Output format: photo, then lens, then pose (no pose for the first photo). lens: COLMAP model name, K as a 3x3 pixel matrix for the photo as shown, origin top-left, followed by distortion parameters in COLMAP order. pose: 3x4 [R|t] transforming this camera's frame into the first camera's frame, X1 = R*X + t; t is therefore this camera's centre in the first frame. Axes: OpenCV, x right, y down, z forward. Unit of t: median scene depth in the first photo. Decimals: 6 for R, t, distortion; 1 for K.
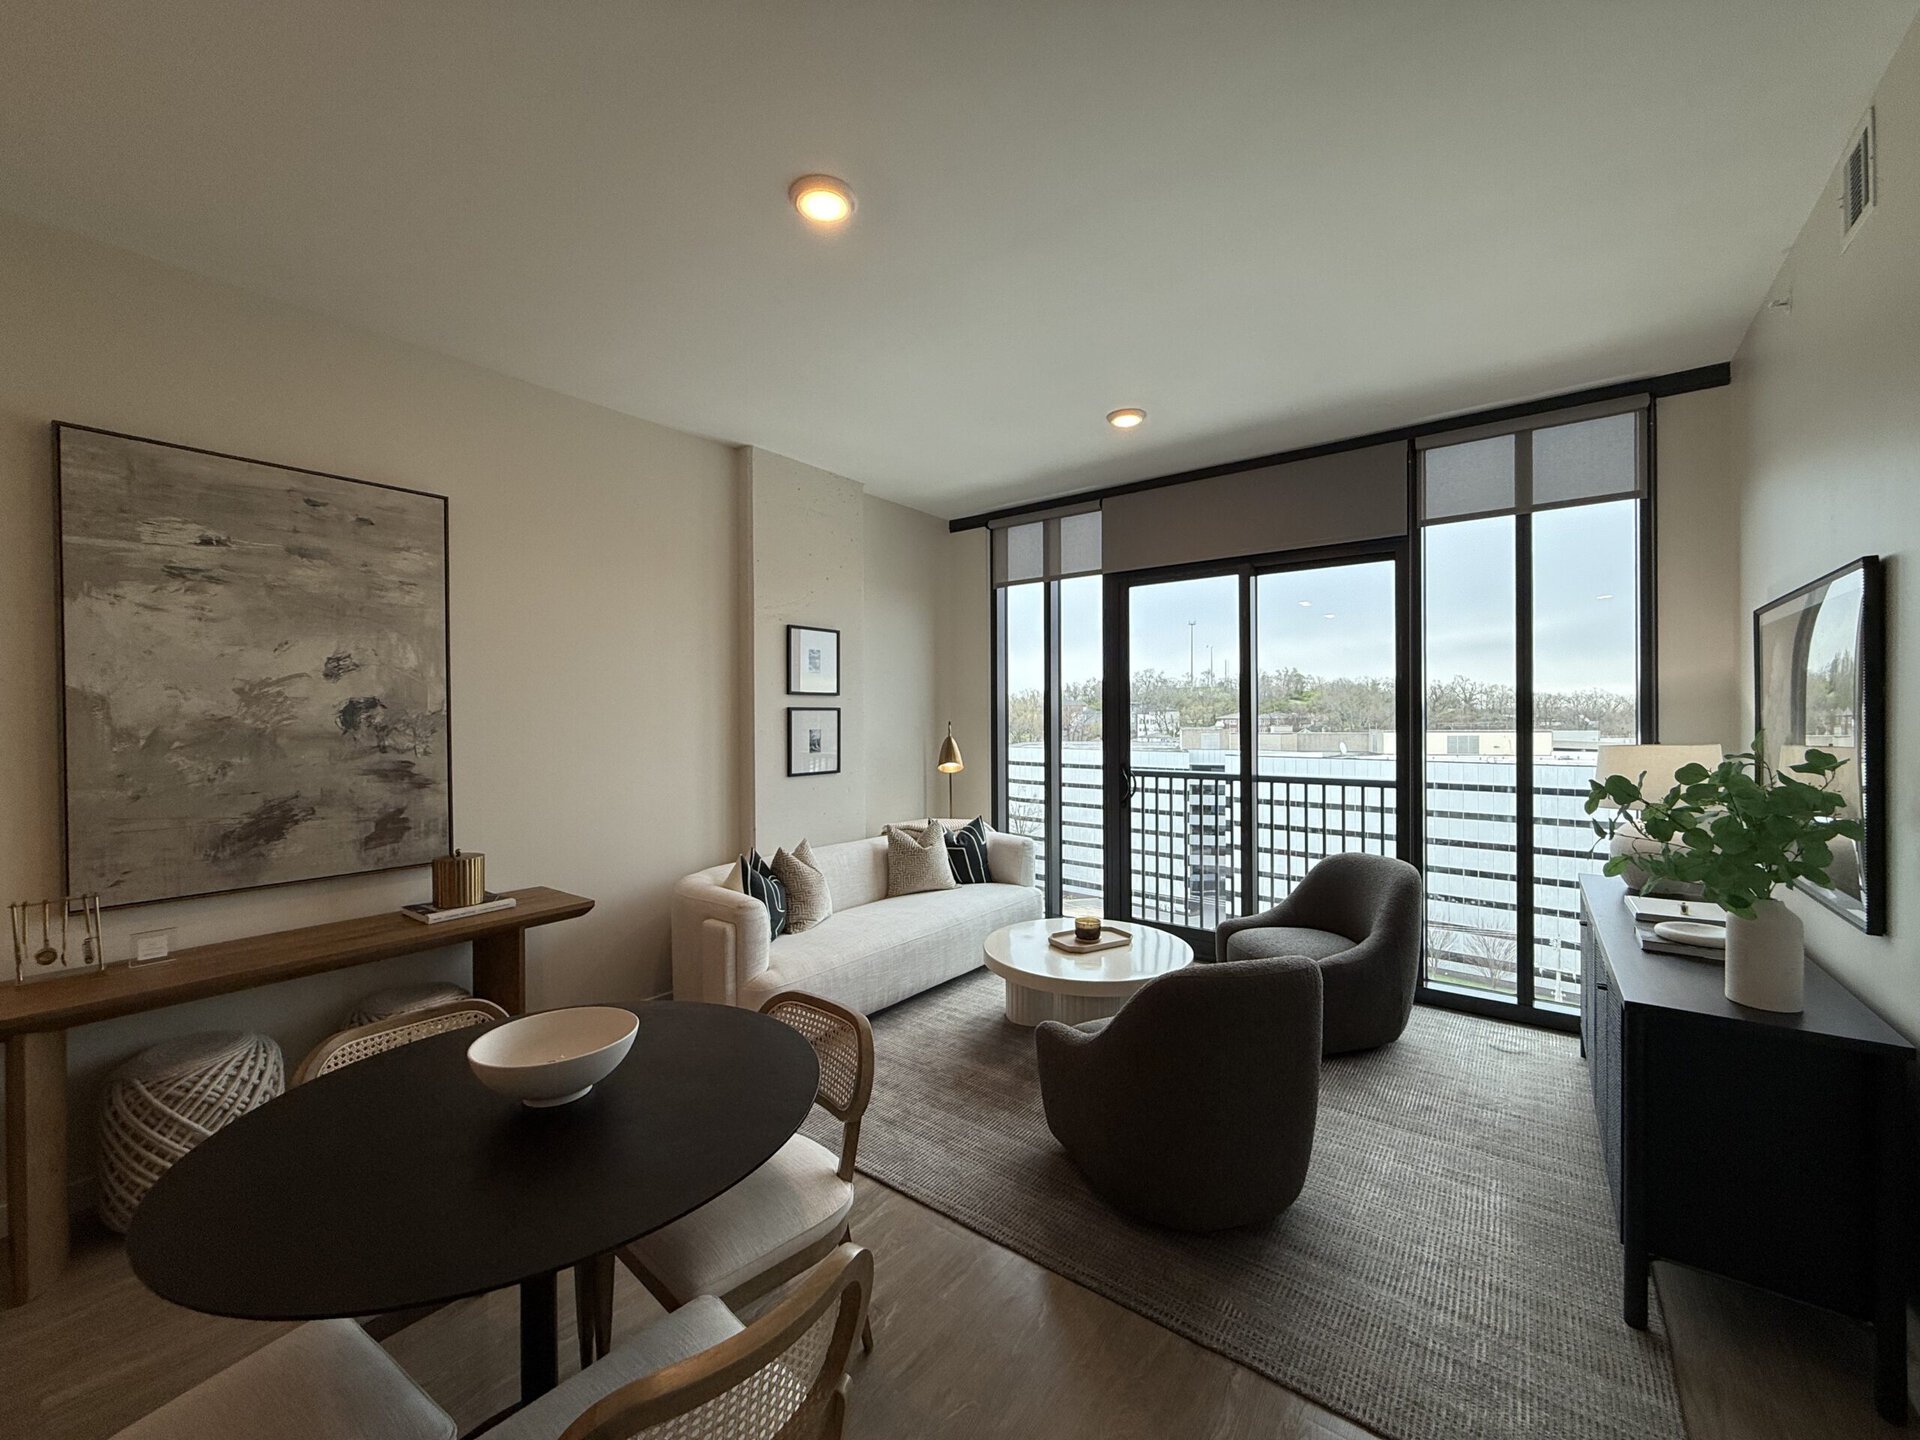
lens RADIAL K [[759.7, 0, 962.5], [0, 759.7, 716.4], [0, 0, 1]] dist [-0.000283, -0.000559]
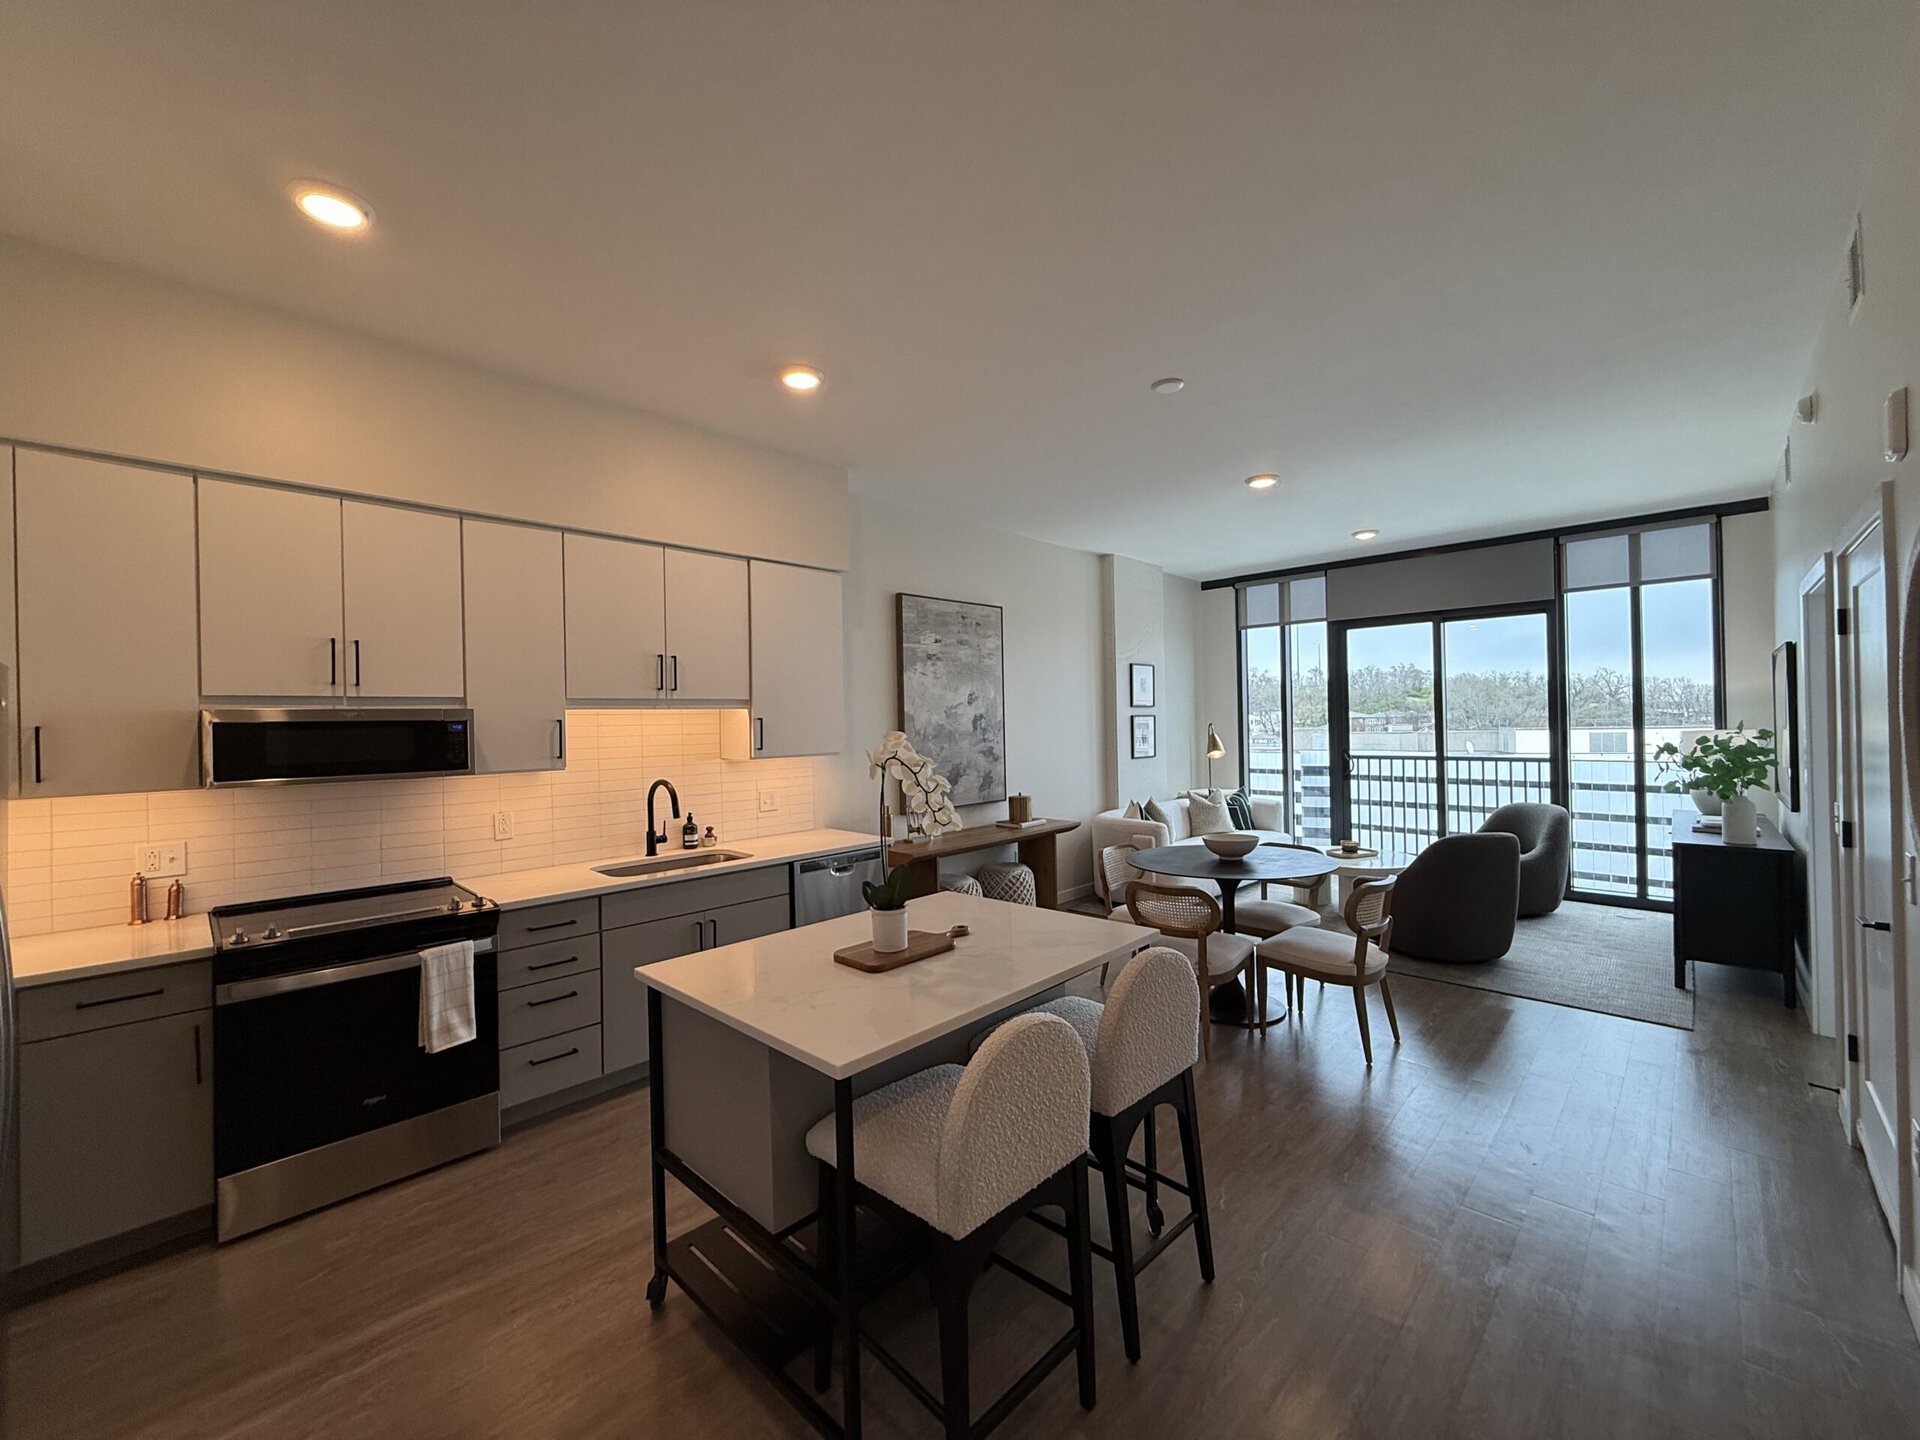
lens RADIAL K [[759.7, 0, 960.4], [0, 759.7, 718.2], [0, 0, 1]] dist [-0.000283, -0.000559]
pose [[0.992246, -0.014116, -0.123482, -0.468952], [0.013791, 0.999899, -0.003489, -0.006102], [0.123519, 0.001759, 0.992341, -0.750337]]
